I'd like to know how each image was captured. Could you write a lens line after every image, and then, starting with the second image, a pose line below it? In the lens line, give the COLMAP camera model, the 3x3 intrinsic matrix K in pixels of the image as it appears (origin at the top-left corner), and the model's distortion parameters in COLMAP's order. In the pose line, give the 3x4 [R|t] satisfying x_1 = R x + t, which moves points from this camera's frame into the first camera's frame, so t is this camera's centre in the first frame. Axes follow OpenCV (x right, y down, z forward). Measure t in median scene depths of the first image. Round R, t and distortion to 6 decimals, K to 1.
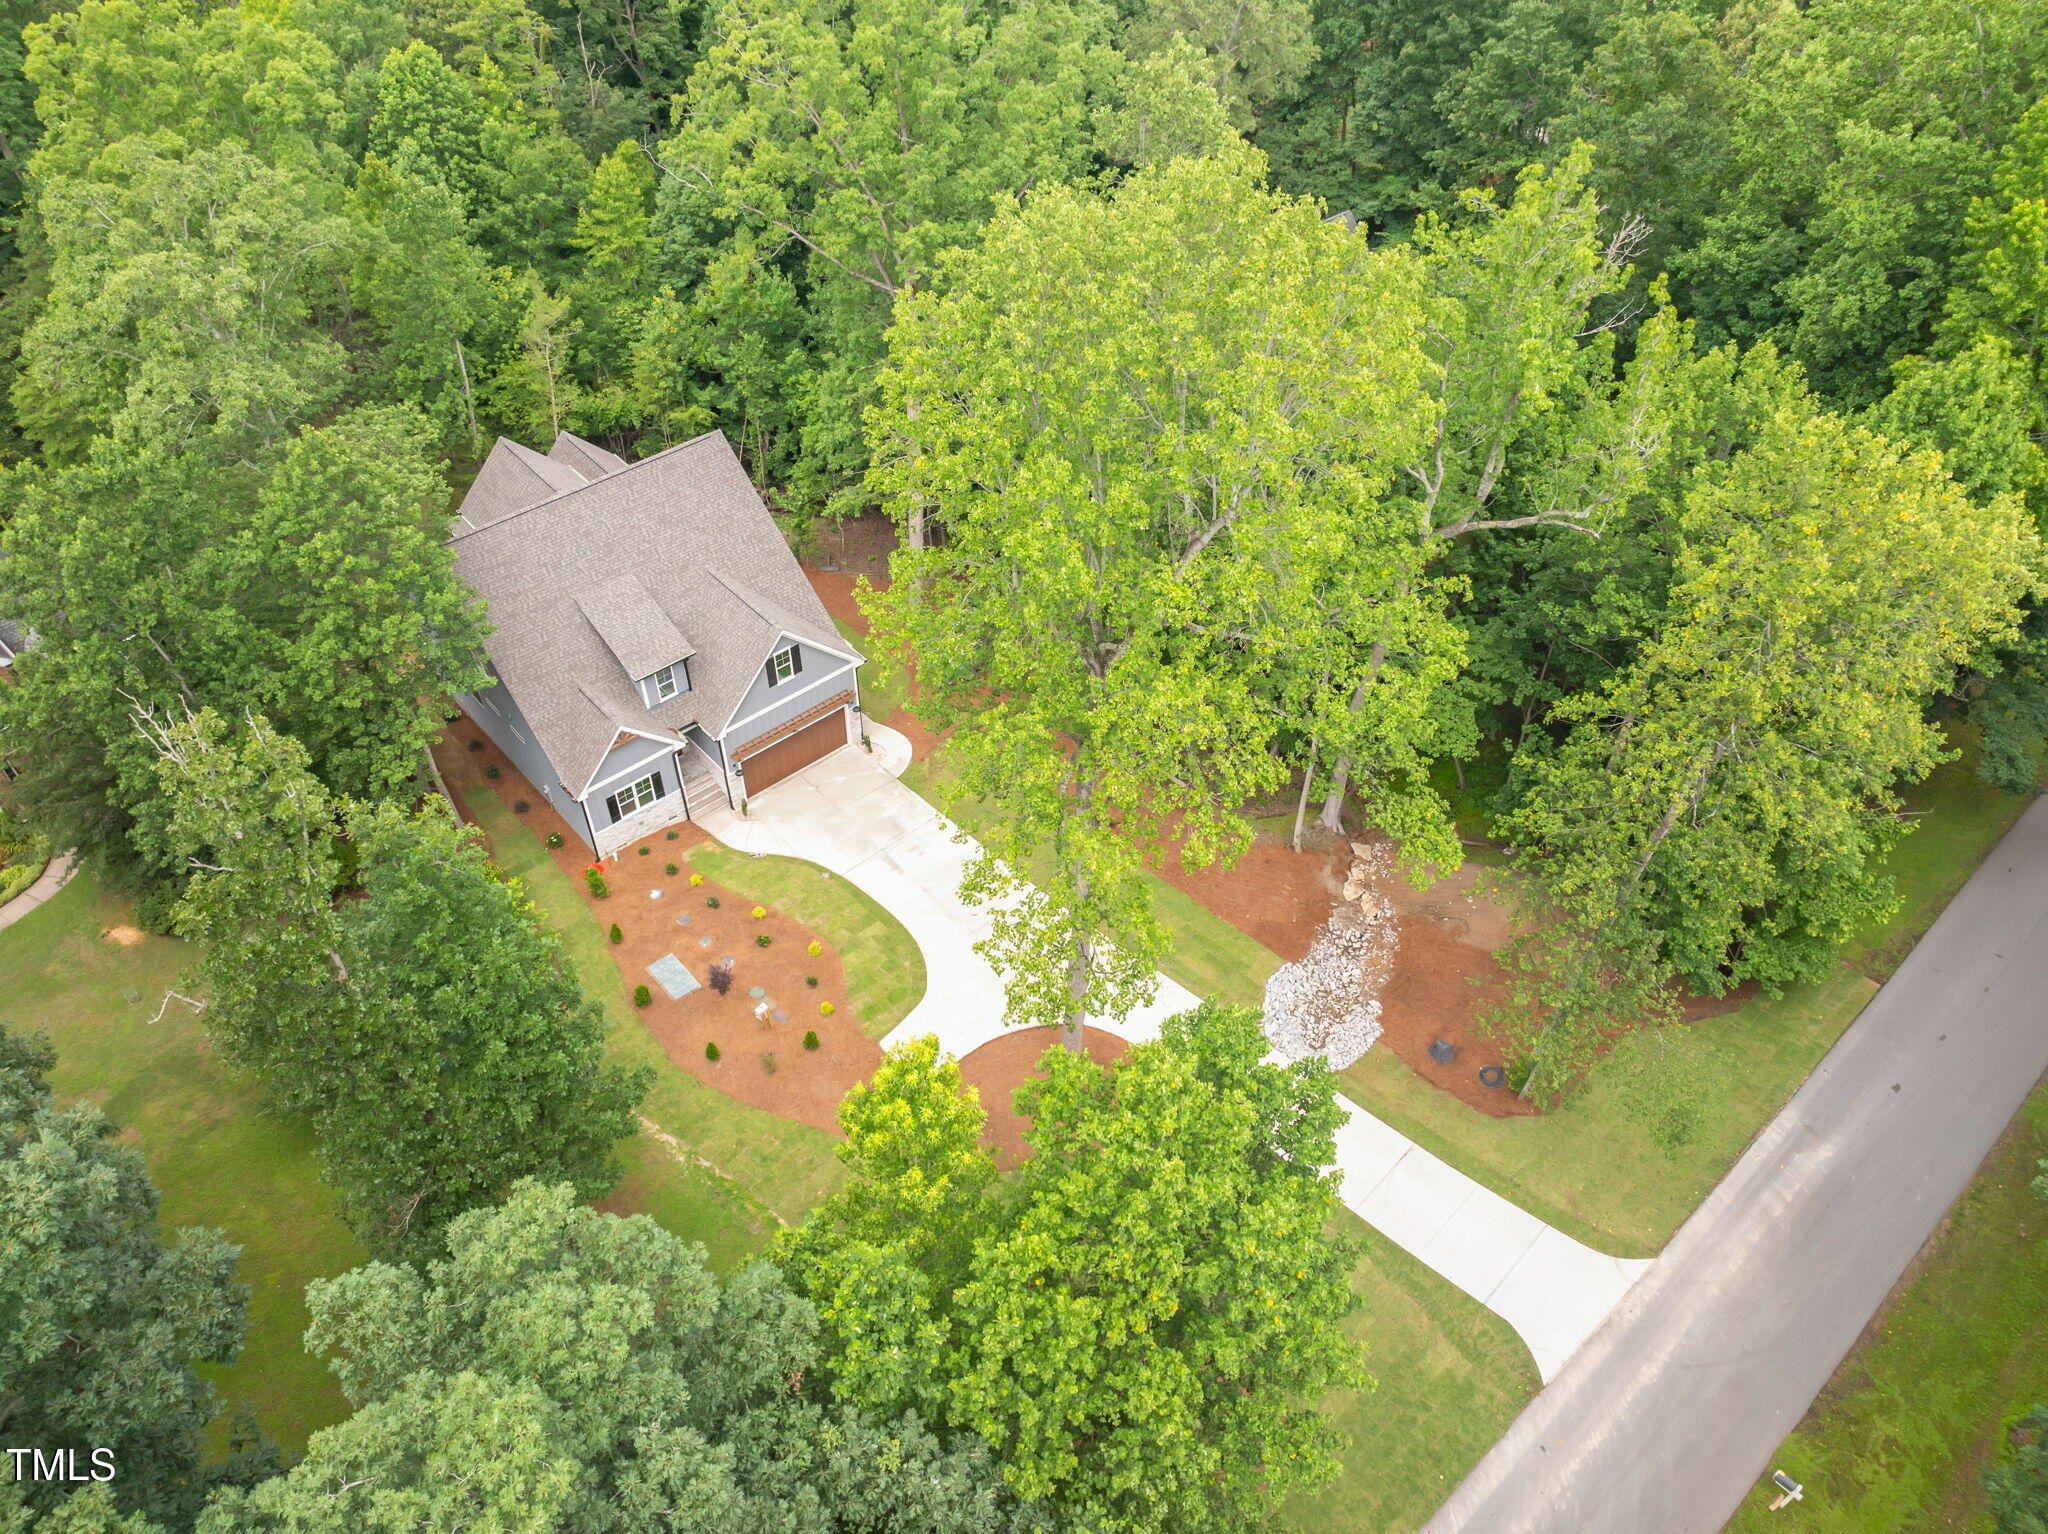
lens RADIAL K [[1386.7, 0, 1024.0], [0, 1386.7, 767.0], [0, 0, 1]] dist [0.000735, -0.087587]
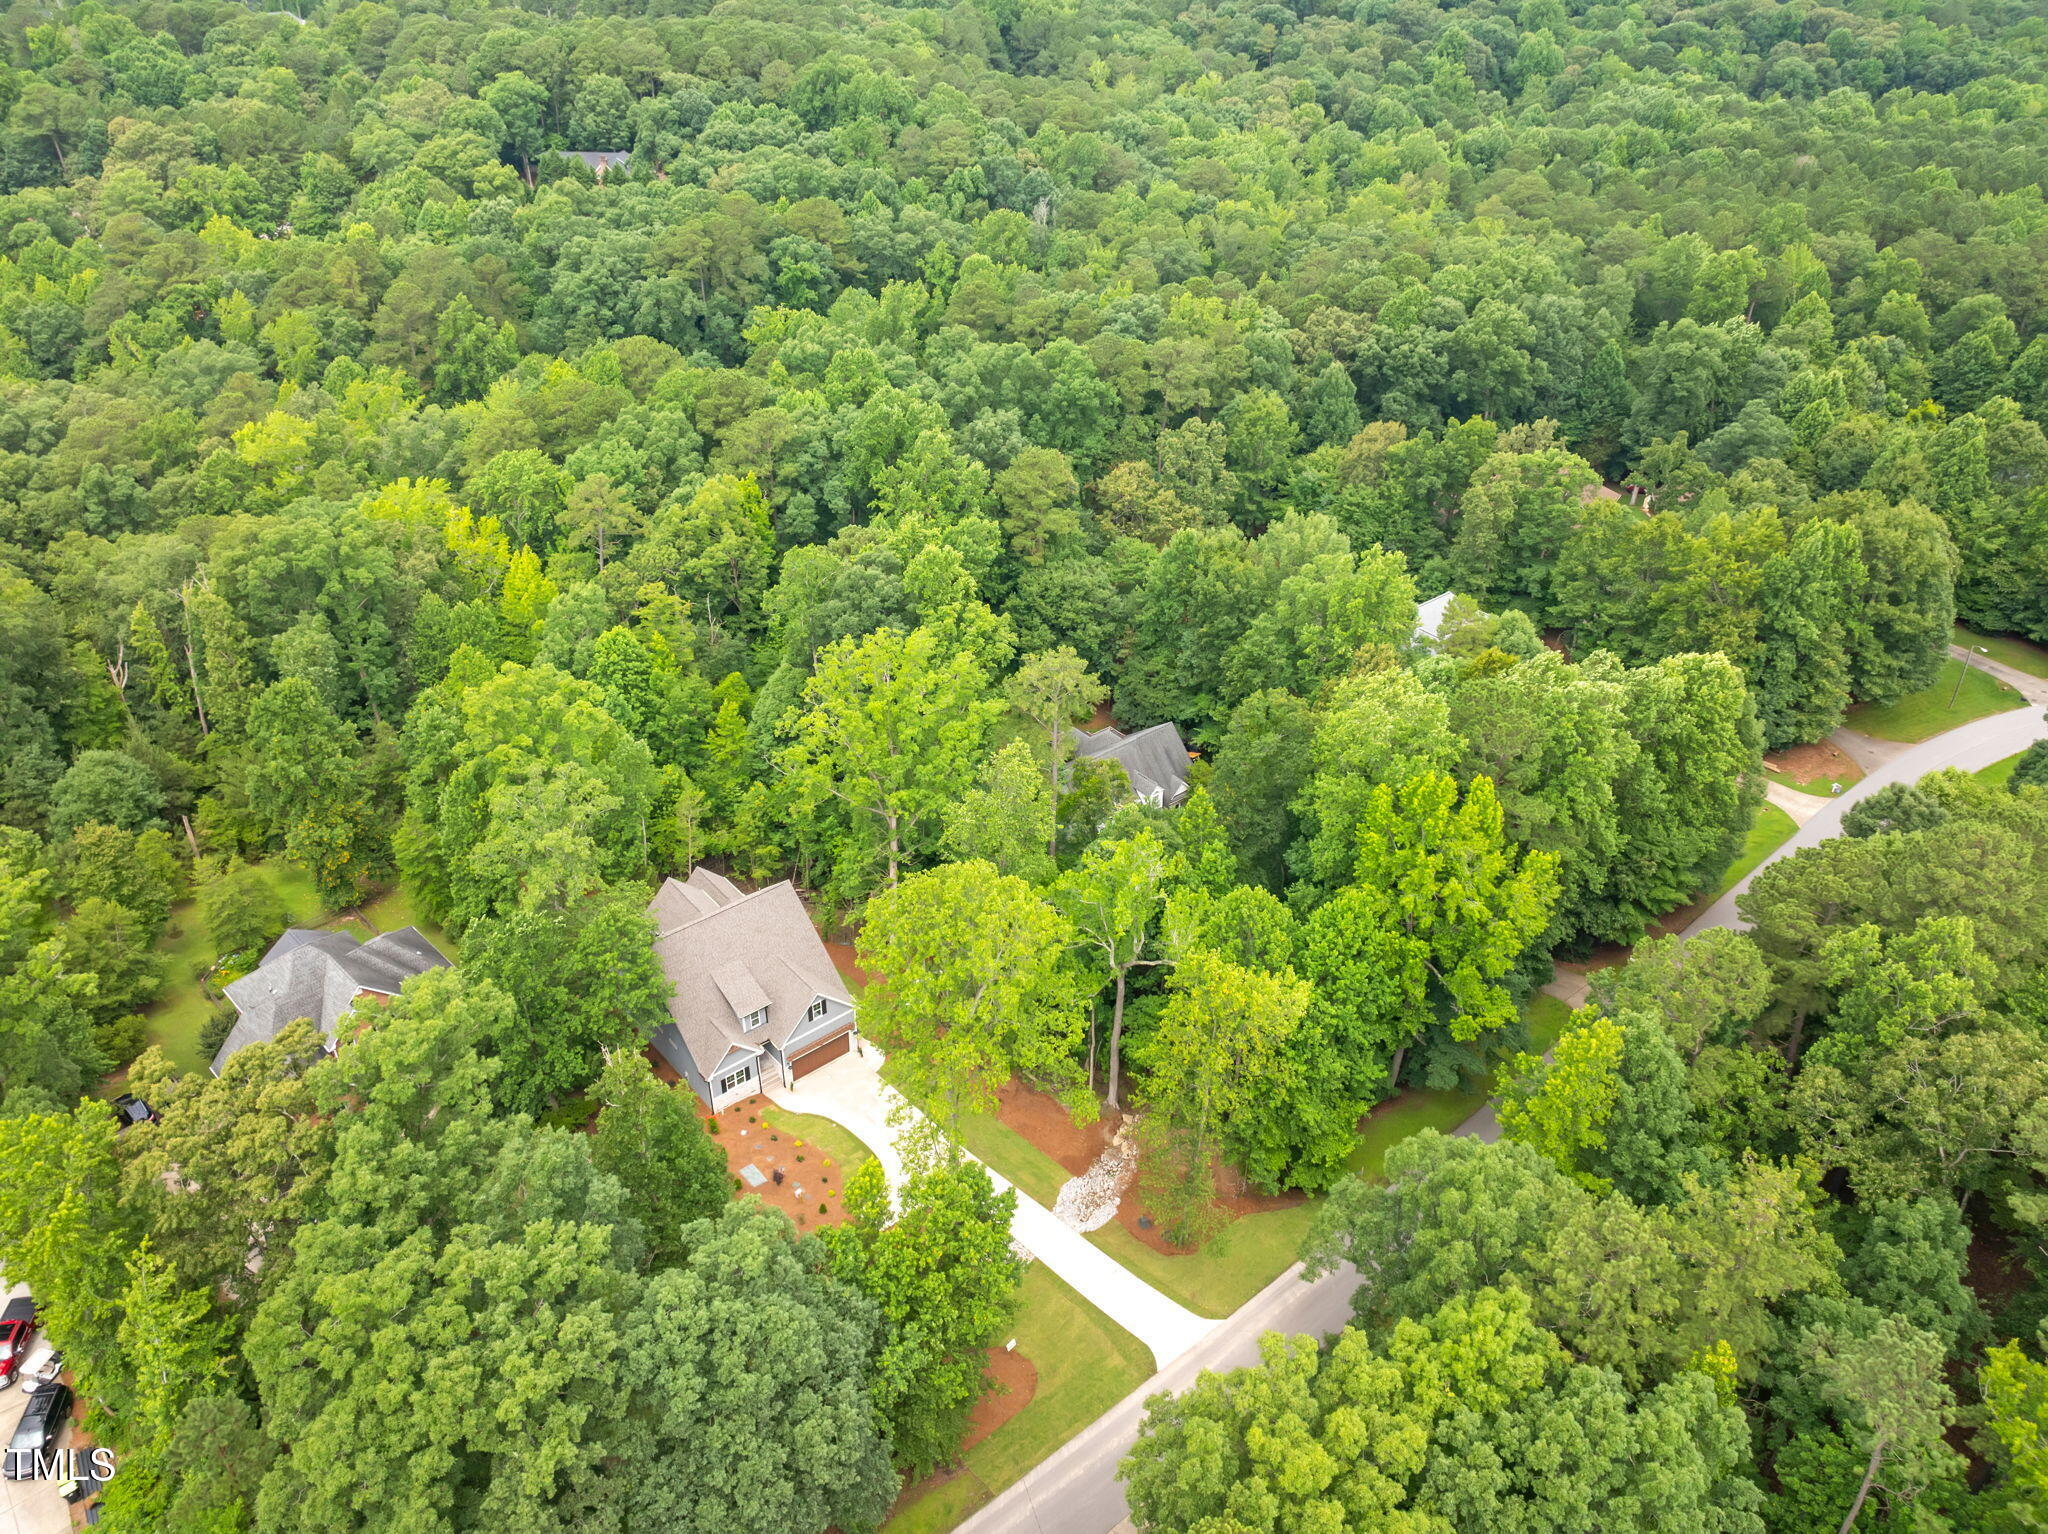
lens RADIAL K [[1386.7, 0, 1024.0], [0, 1386.7, 767.0], [0, 0, 1]] dist [0.000735, -0.087587]
pose [[0.999717, 0.019691, -0.013334, 0.128871], [-0.021956, 0.979653, -0.199492, -0.027595], [0.009135, 0.199729, 0.979809, -0.928893]]
